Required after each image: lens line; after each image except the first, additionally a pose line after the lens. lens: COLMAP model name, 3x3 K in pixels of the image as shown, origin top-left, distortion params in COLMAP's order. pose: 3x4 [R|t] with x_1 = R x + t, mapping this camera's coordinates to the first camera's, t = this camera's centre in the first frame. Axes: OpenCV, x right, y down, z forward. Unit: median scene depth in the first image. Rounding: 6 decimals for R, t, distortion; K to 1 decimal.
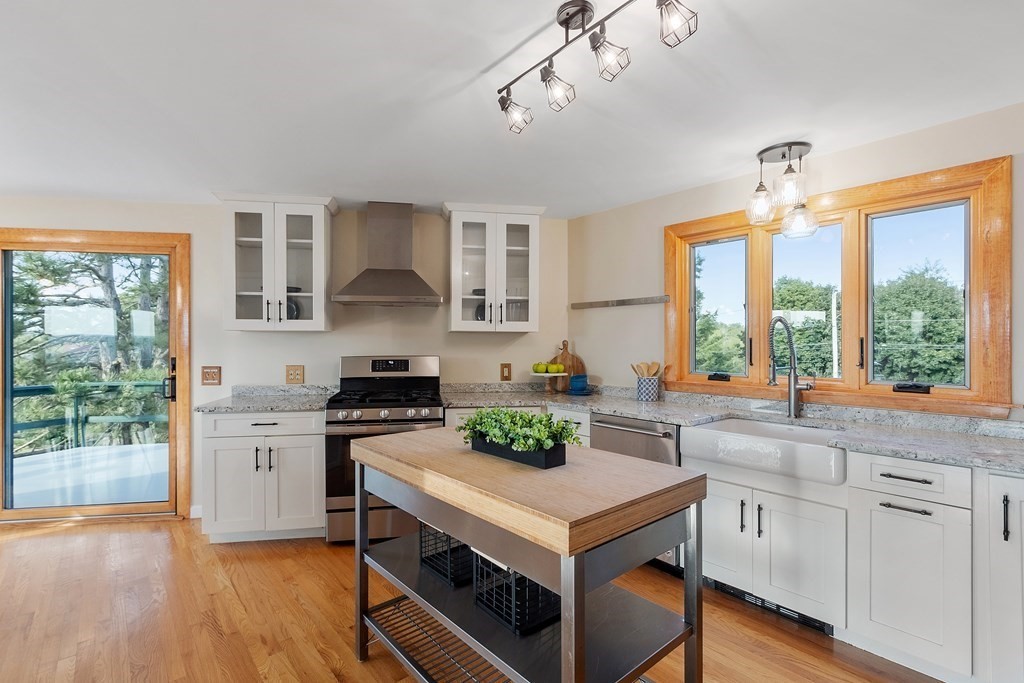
lens RADIAL K [[477.5, 0, 496.9], [0, 477.5, 341.8], [0, 0, 1]] dist [-0.002281, -0.001012]
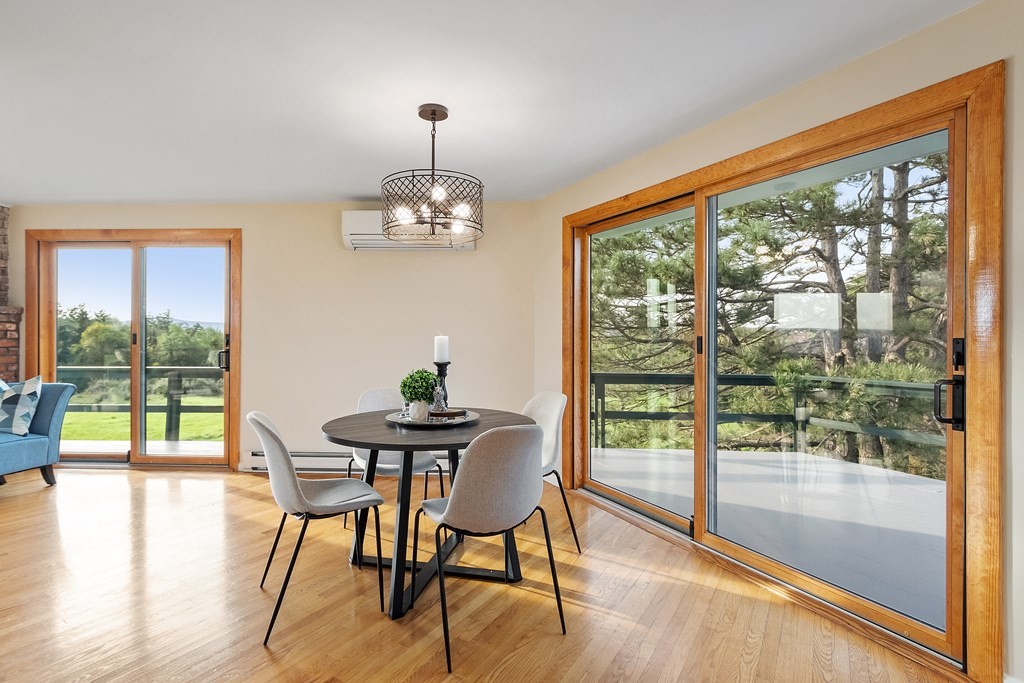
lens RADIAL K [[498.9, 0, 511.4], [0, 498.9, 337.2], [0, 0, 1]] dist [0.000201, 0.000252]
pose [[0.310490, 0.003801, -0.950569, -0.193846], [-0.003288, 0.999990, 0.002924, 0.017909], [0.950571, 0.002218, 0.310499, 0.237135]]
